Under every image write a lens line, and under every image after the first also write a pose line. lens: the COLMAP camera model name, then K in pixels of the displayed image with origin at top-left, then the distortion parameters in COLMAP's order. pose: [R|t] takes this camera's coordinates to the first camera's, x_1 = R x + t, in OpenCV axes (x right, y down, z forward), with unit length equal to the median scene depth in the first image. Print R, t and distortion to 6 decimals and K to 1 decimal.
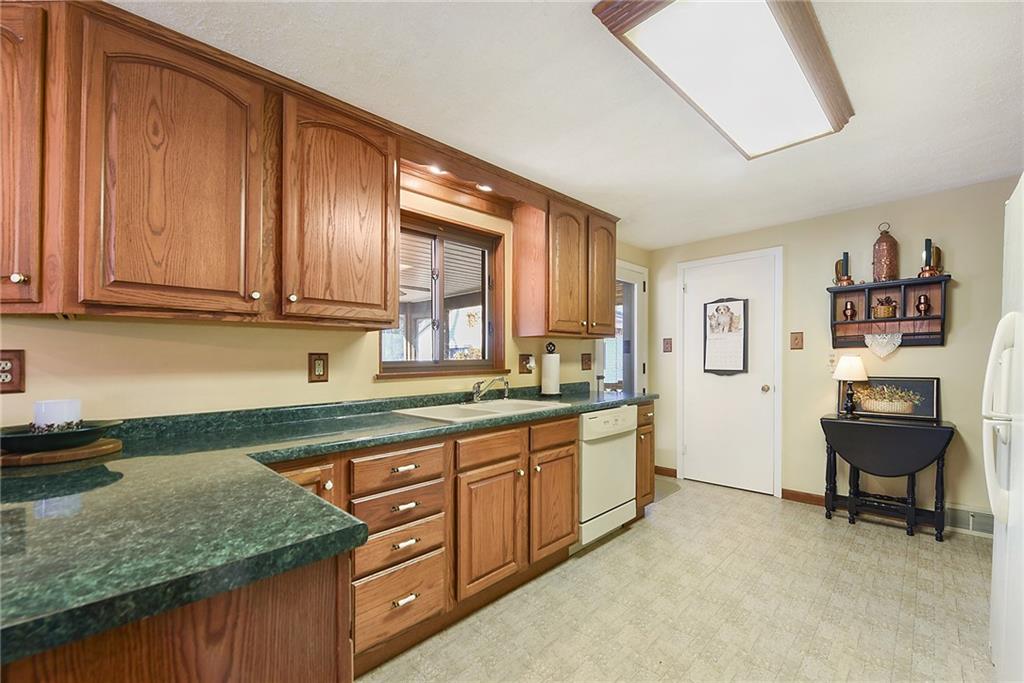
lens RADIAL K [[417.0, 0, 530.1], [0, 417.0, 350.7], [0, 0, 1]] dist [-0.001454, -0.000371]
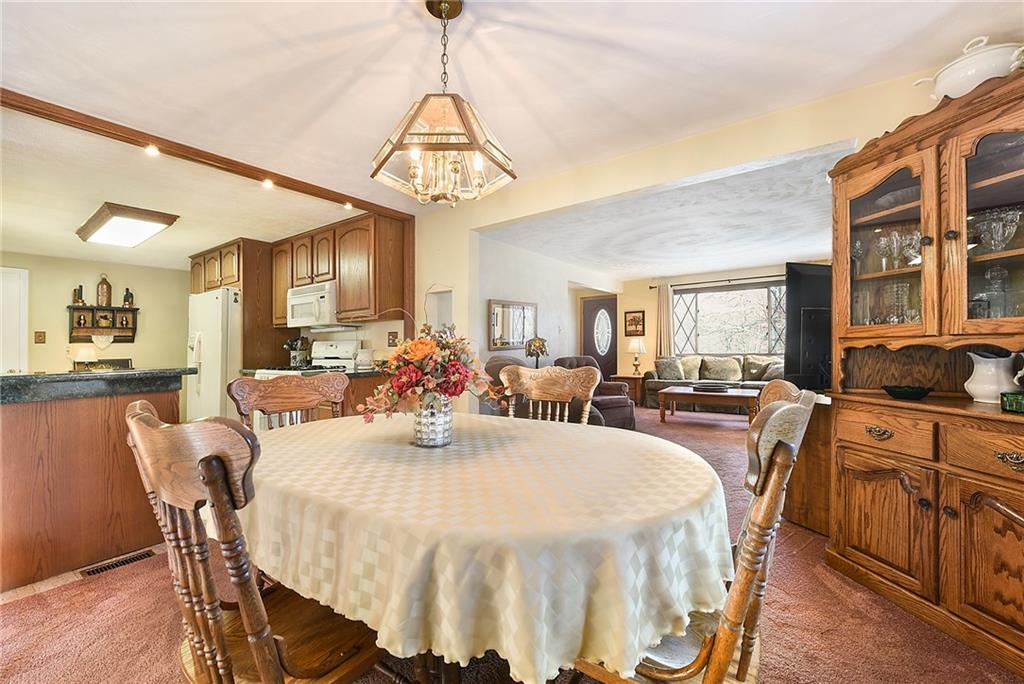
lens RADIAL K [[417.0, 0, 506.4], [0, 417.0, 348.5], [0, 0, 1]] dist [-0.001454, -0.000371]
pose [[-0.136730, 0.004524, 0.990598, -1.133762], [-0.004003, 0.999979, -0.005120, 0.017770], [-0.990600, -0.004666, -0.136709, -0.463559]]
